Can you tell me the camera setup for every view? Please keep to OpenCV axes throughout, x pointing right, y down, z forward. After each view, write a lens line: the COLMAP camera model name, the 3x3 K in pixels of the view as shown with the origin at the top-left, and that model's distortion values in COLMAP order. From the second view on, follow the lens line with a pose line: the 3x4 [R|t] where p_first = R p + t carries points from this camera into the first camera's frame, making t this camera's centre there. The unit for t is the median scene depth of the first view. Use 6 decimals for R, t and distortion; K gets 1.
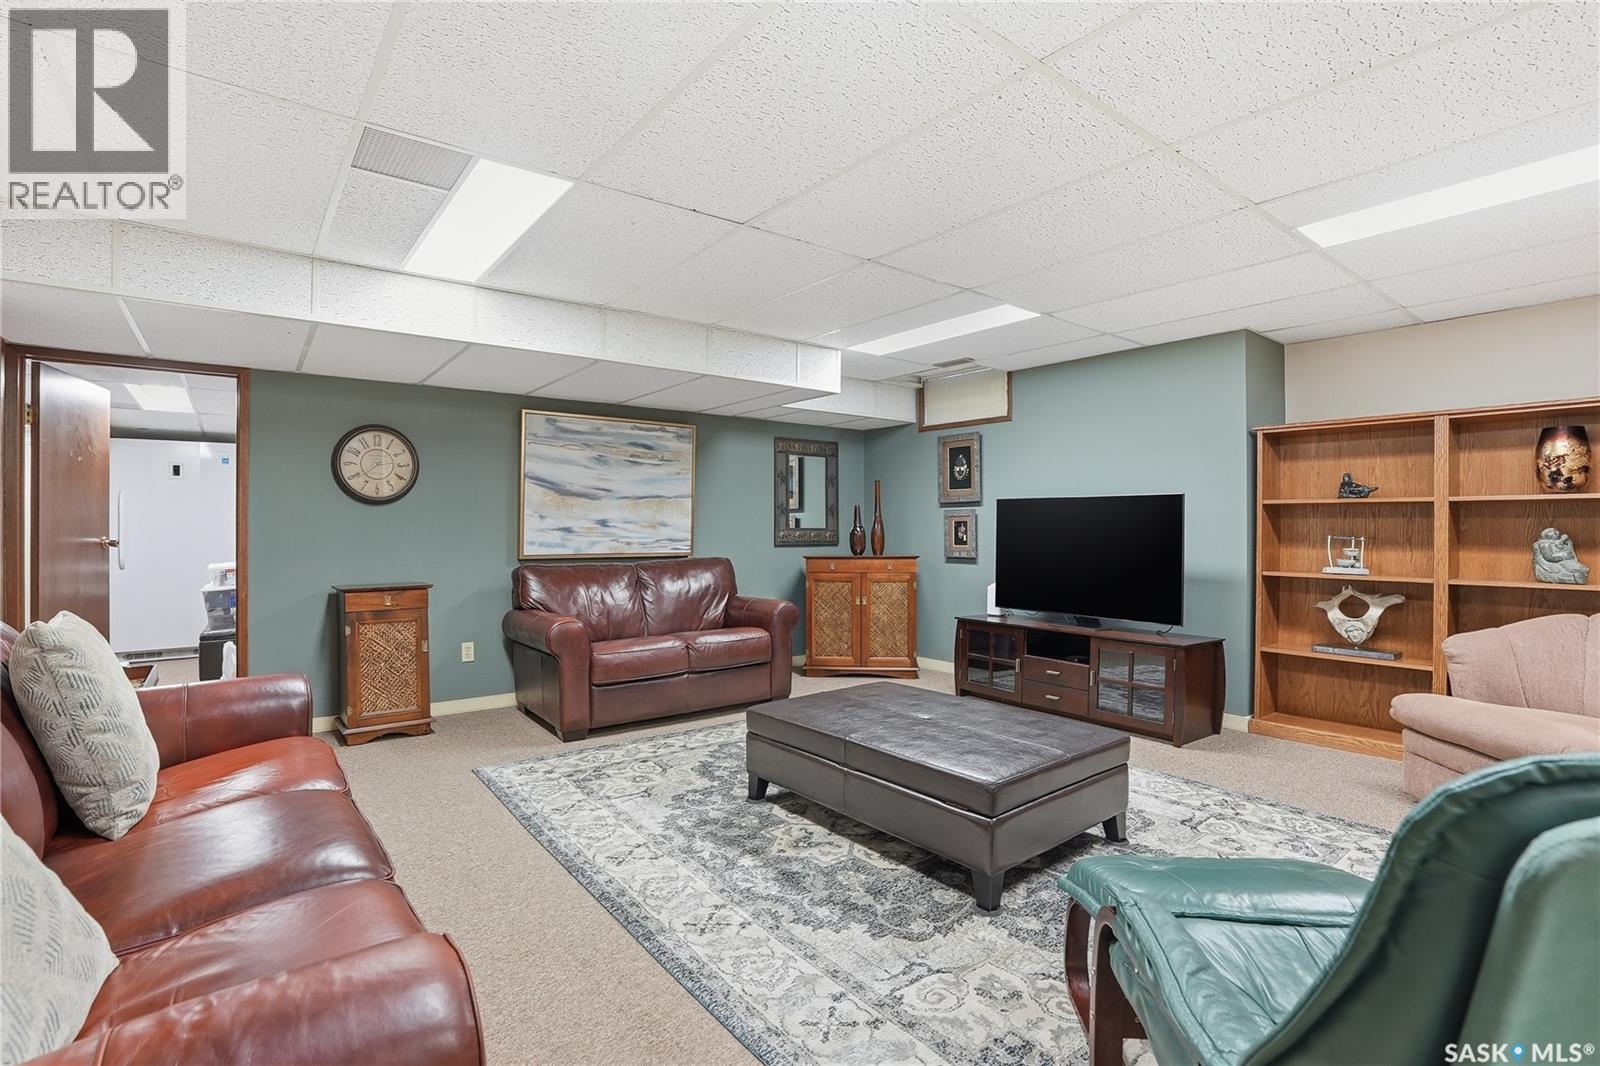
lens RADIAL K [[763.2, 0, 802.3], [0, 763.2, 528.4], [0, 0, 1]] dist [-0.042212, 0.004313]
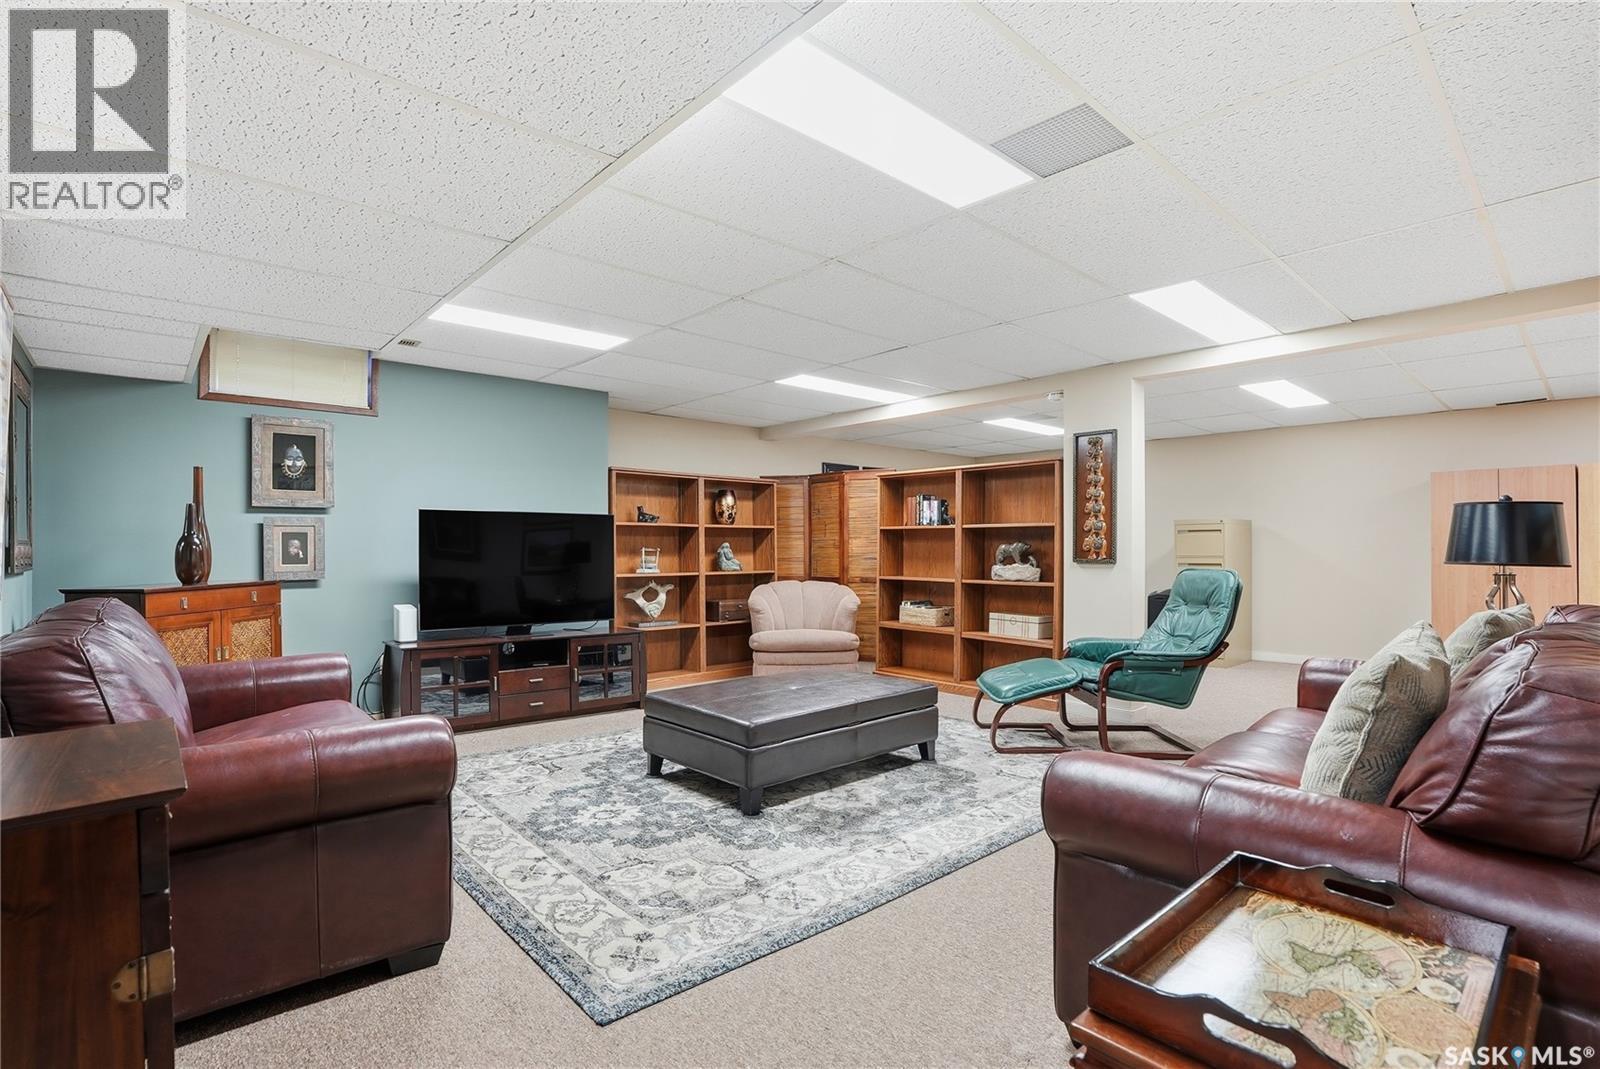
lens RADIAL K [[763.2, 0, 798.2], [0, 763.2, 548.5], [0, 0, 1]] dist [-0.042212, 0.004313]
pose [[-0.071391, -0.002444, 0.997445, -0.906452], [0.001474, 0.999996, 0.002556, 0.008470], [-0.997447, 0.001653, -0.071387, 0.878198]]
